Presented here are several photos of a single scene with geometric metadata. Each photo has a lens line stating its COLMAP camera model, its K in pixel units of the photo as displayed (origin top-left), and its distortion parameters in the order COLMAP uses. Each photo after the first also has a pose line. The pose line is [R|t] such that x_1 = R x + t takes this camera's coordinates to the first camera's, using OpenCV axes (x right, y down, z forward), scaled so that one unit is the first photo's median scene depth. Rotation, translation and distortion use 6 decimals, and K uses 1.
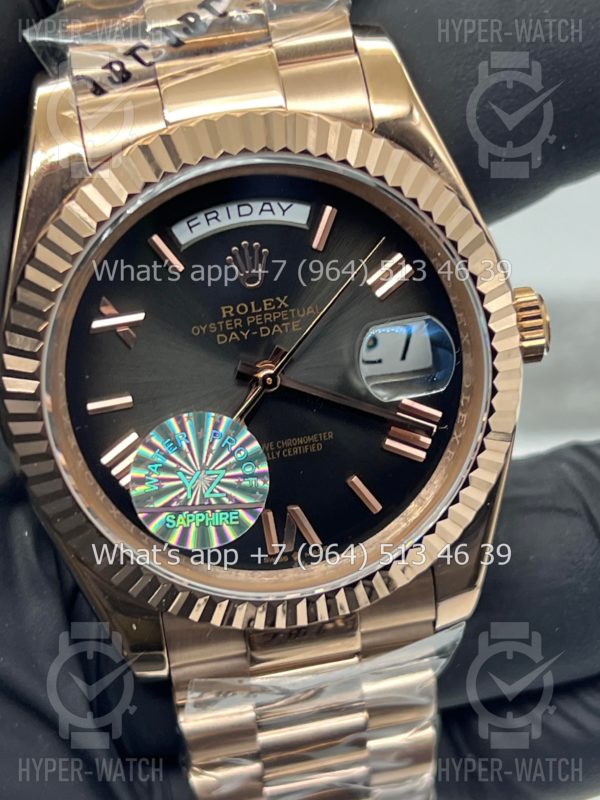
lens RADIAL K [[1798.7, 0, 300.0], [0, 1798.7, 400.0], [0, 0, 1]] dist [0.282152, 0.119100]
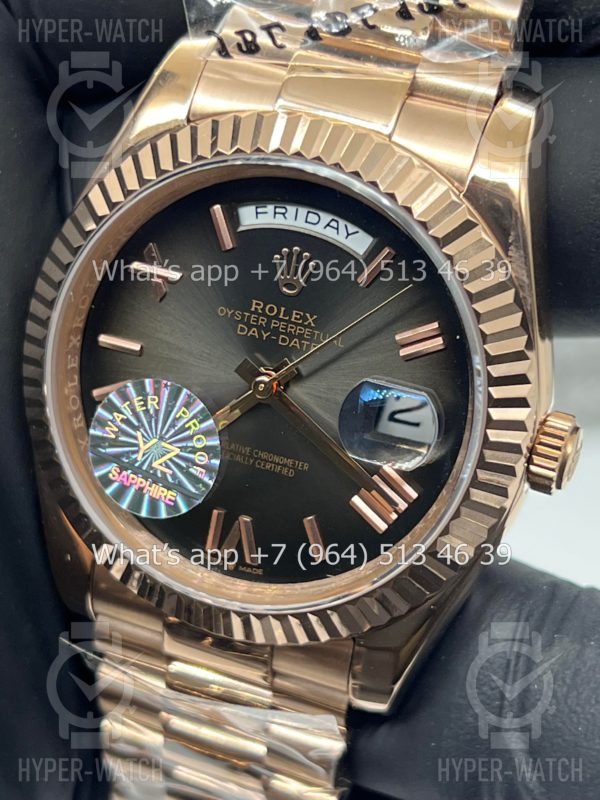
lens RADIAL K [[1798.7, 0, 300.0], [0, 1798.7, 400.0], [0, 0, 1]] dist [0.282152, 0.119100]
pose [[0.847440, 0.412605, -0.334068, 0.330532], [-0.410610, 0.908277, 0.080199, -0.091522], [0.336517, 0.069208, 0.939131, 0.088976]]
